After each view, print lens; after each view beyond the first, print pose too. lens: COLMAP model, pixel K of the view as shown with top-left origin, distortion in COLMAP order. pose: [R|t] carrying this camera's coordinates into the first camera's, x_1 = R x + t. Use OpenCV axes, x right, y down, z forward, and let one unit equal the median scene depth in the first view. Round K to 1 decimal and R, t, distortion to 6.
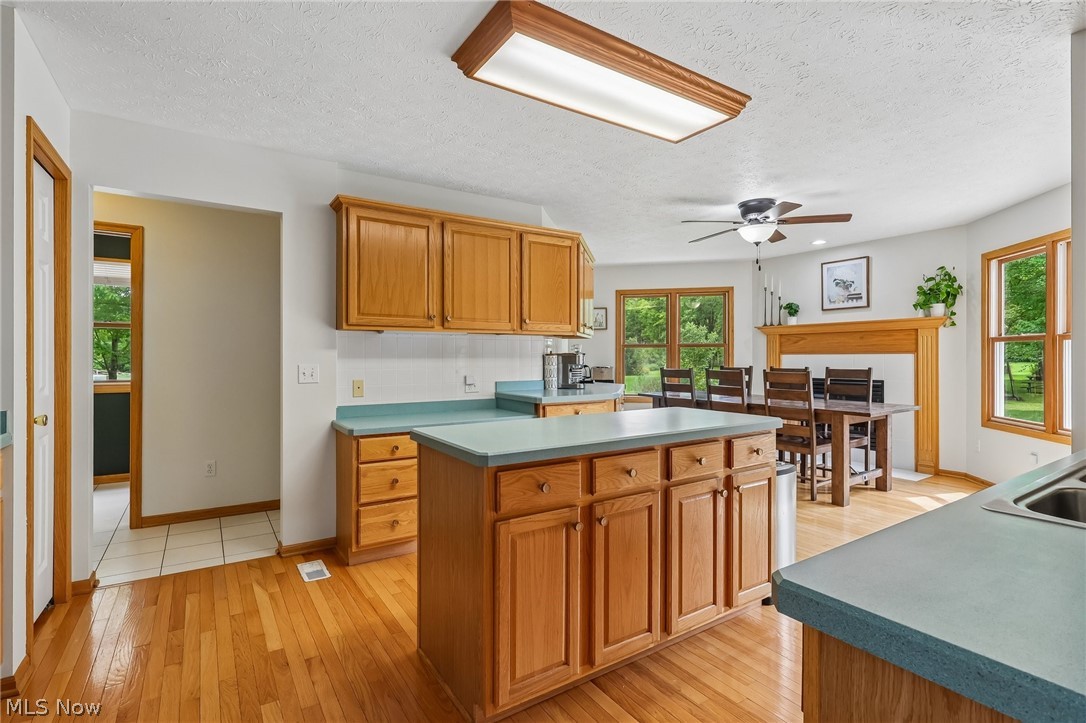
lens RADIAL K [[512.8, 0, 546.9], [0, 512.8, 358.4], [0, 0, 1]] dist [-0.000331, 0.000466]
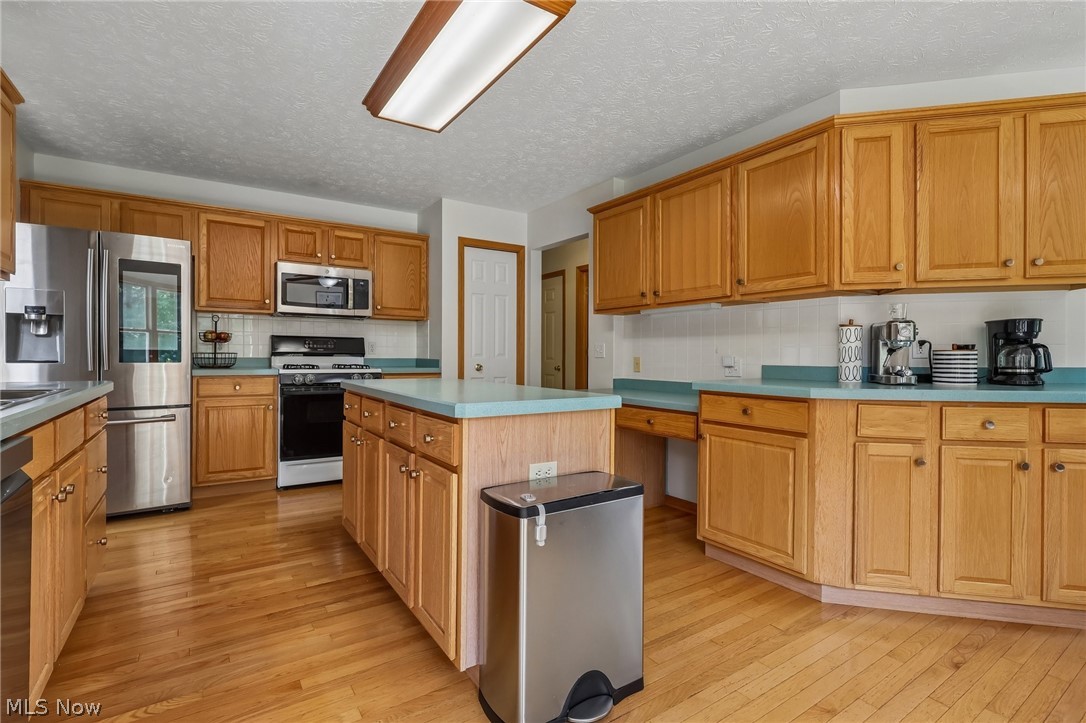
lens RADIAL K [[512.8, 0, 535.4], [0, 512.8, 358.0], [0, 0, 1]] dist [-0.000331, 0.000466]
pose [[-0.006007, 0.004479, -0.999972, 0.516892], [-0.013144, 0.999903, 0.004558, 0.028017], [0.999896, 0.013171, -0.005947, 0.525163]]
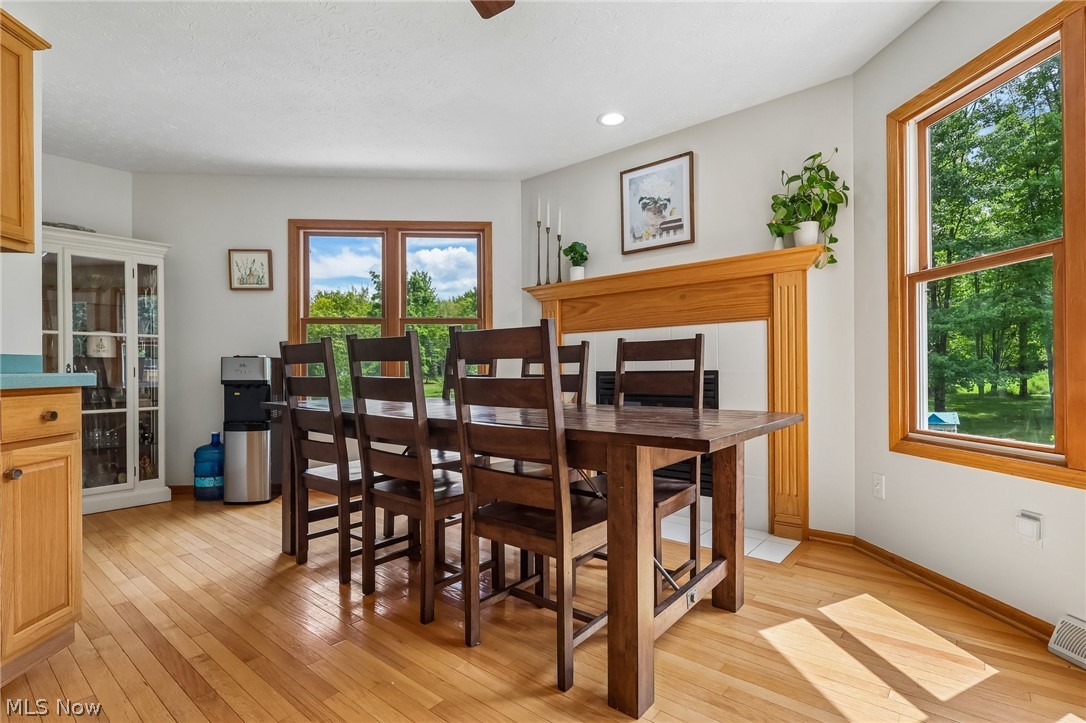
lens RADIAL K [[512.8, 0, 549.3], [0, 512.8, 370.7], [0, 0, 1]] dist [-0.000331, 0.000466]
pose [[0.956942, -0.002048, 0.290271, 0.344340], [0.004916, 0.999946, -0.009149, 0.051467], [-0.290236, 0.010182, 0.956901, 0.560221]]
